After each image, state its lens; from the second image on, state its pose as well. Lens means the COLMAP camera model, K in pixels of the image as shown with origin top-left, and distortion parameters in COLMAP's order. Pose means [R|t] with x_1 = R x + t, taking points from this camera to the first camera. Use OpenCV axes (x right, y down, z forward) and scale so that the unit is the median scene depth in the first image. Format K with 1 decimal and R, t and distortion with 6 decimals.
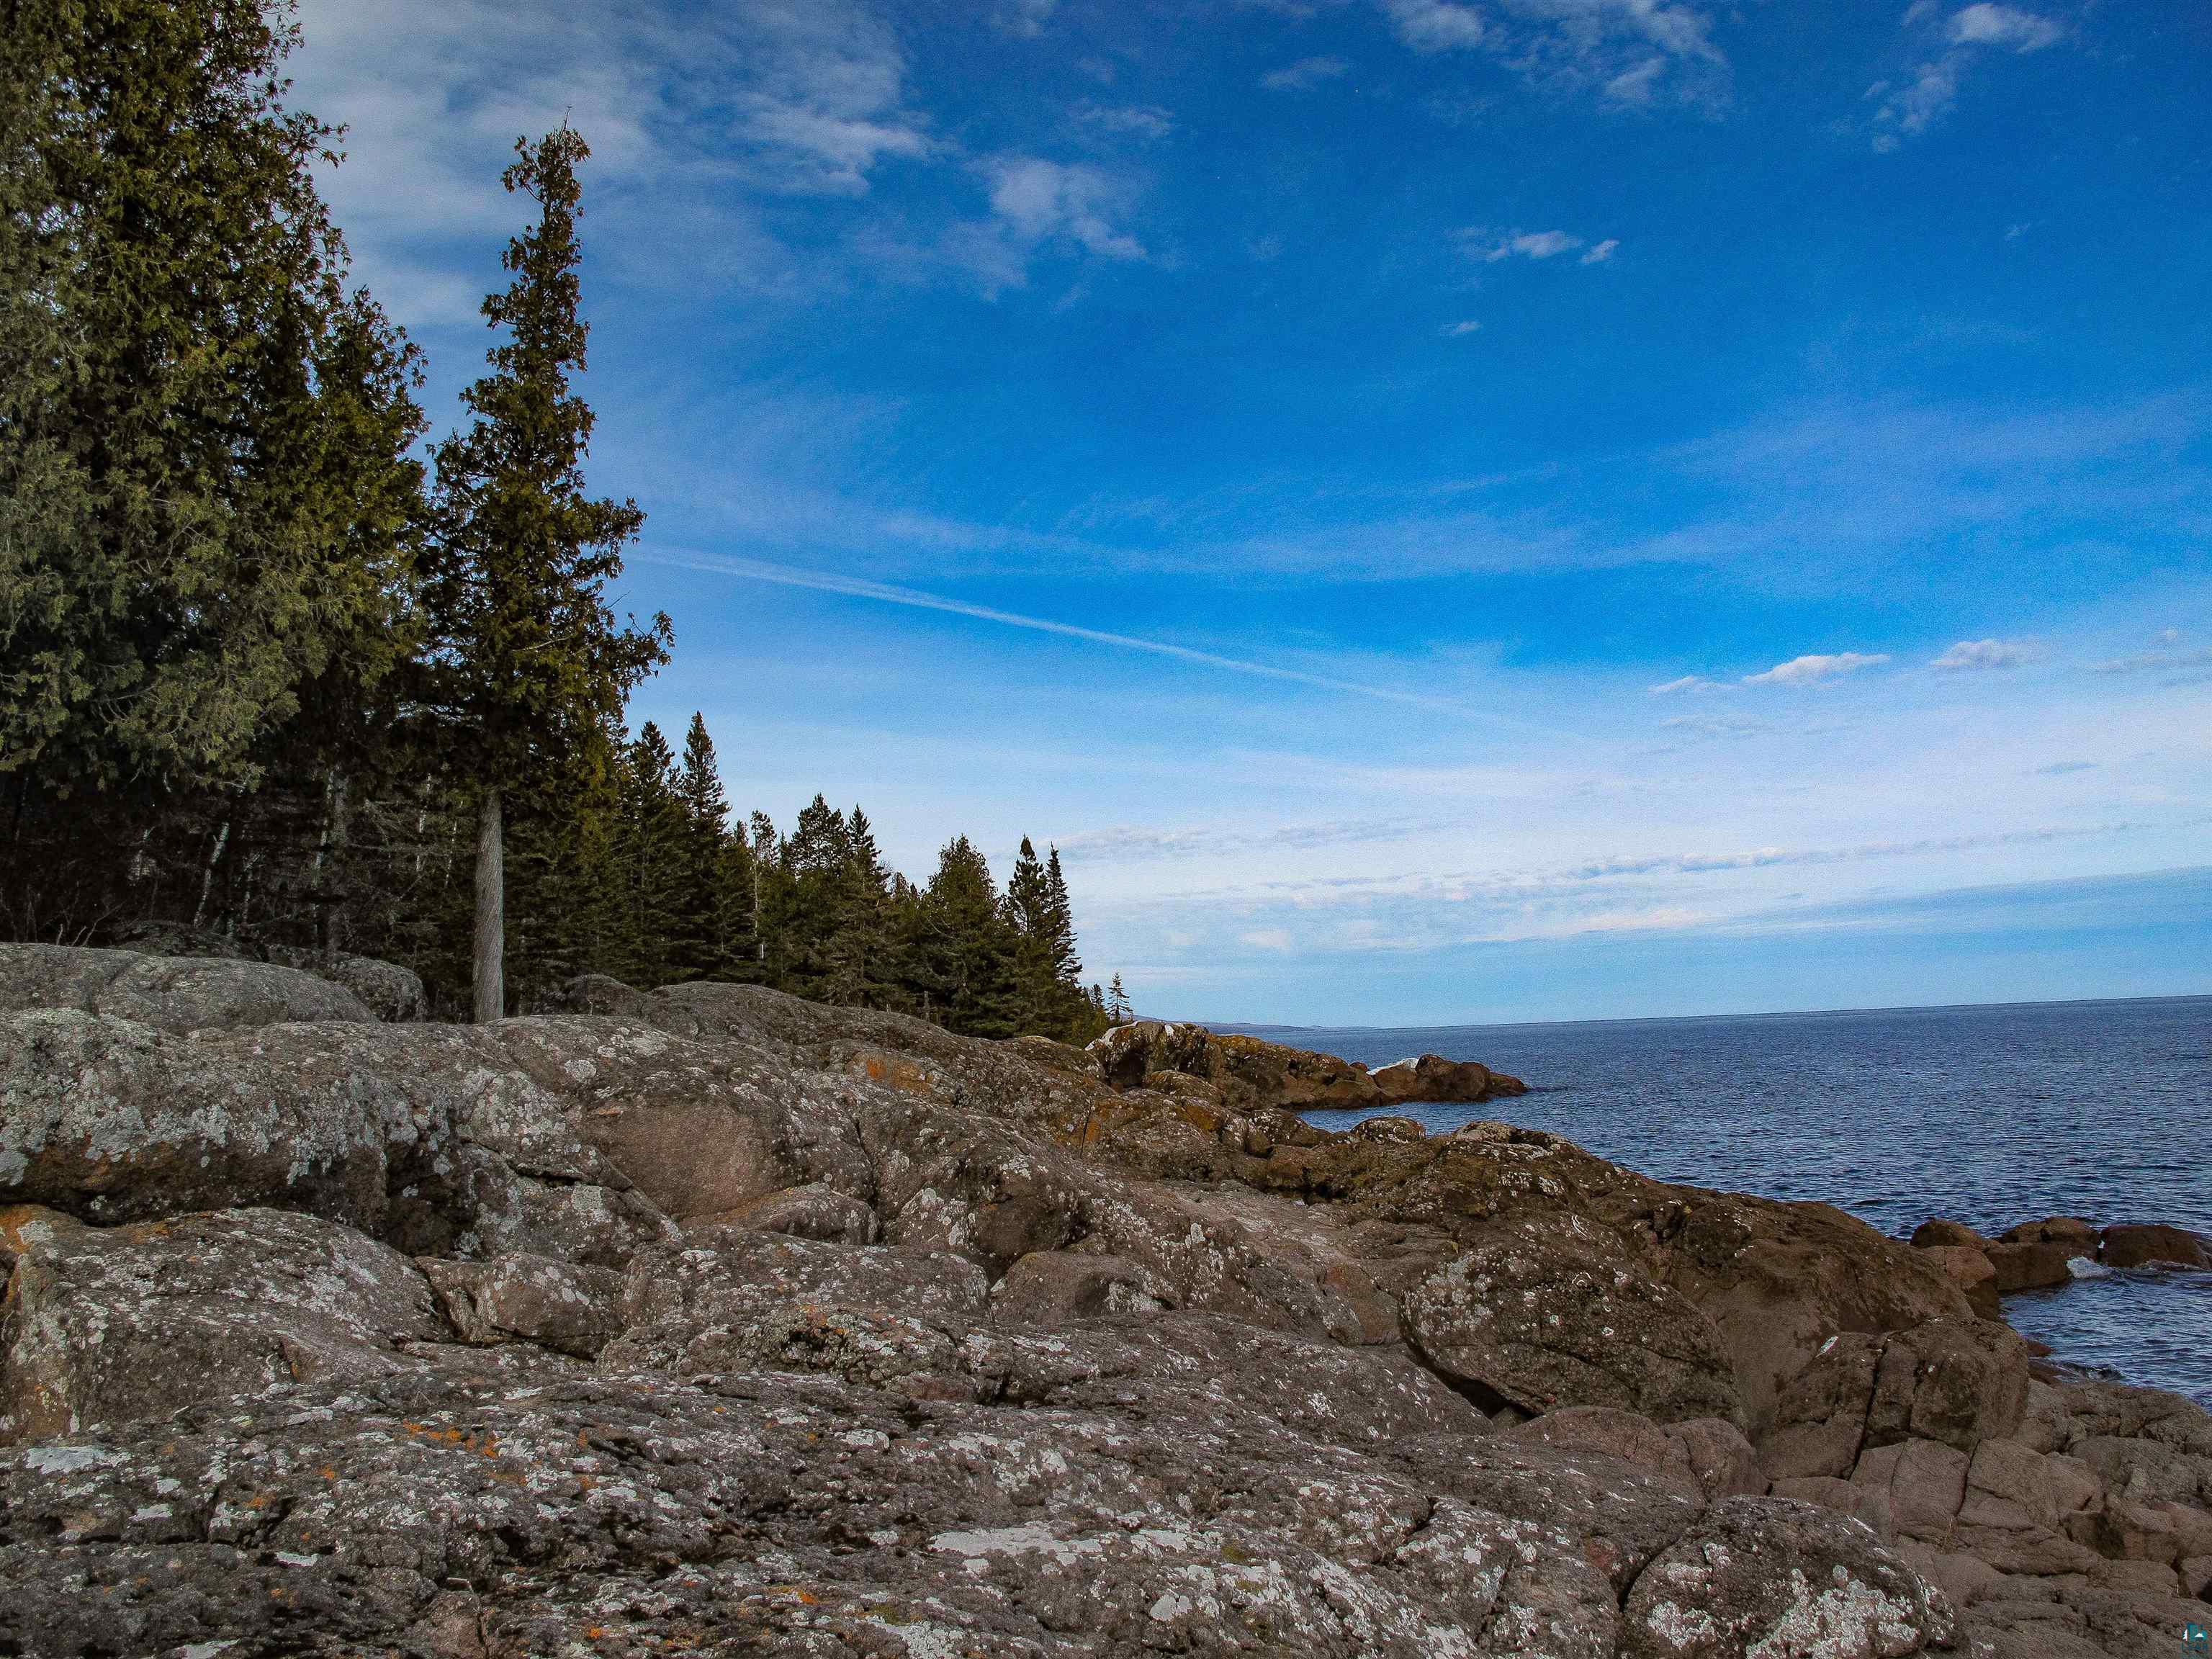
lens RADIAL K [[1867.2, 0, 1106.0], [0, 1867.2, 829.5], [0, 0, 1]] dist [-0.145124, 0.113073]
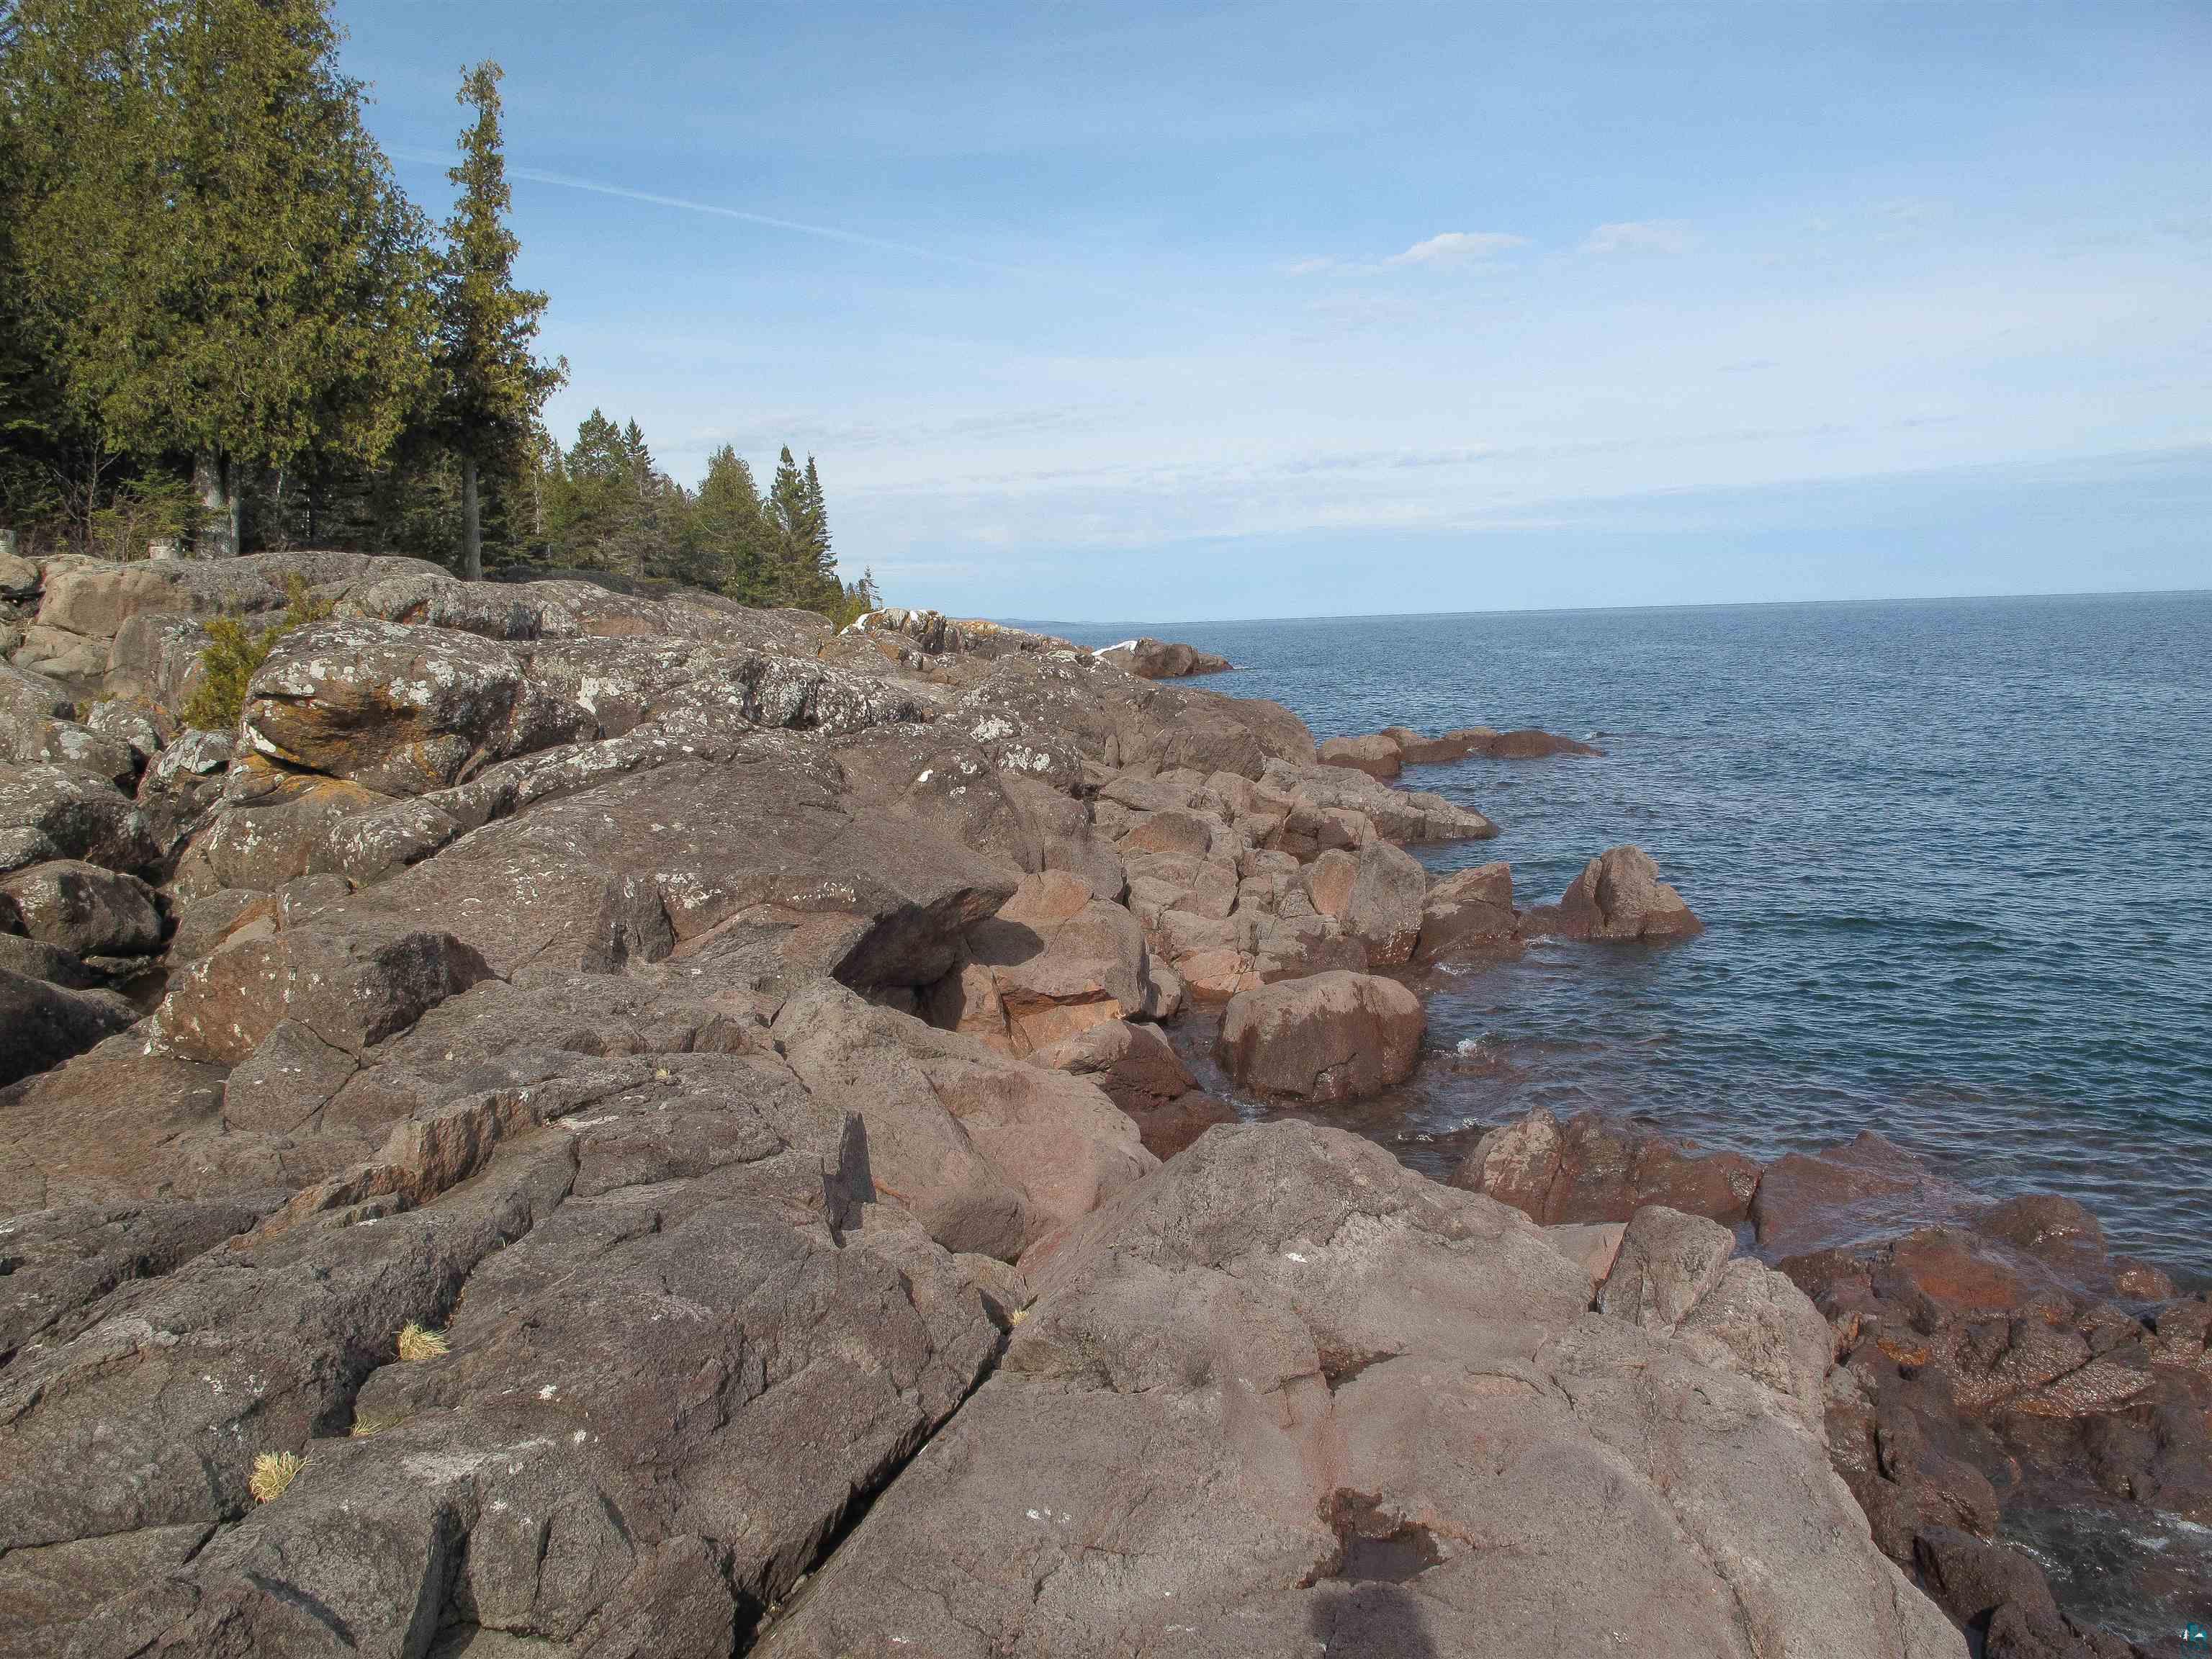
lens RADIAL K [[1867.2, 0, 1106.0], [0, 1867.2, 829.5], [0, 0, 1]] dist [-0.145124, 0.113073]
pose [[0.992407, -0.019929, 0.121370, 0.009796], [-0.006549, 0.976823, 0.213947, -0.010469], [-0.122821, -0.213117, 0.969276, -0.162478]]
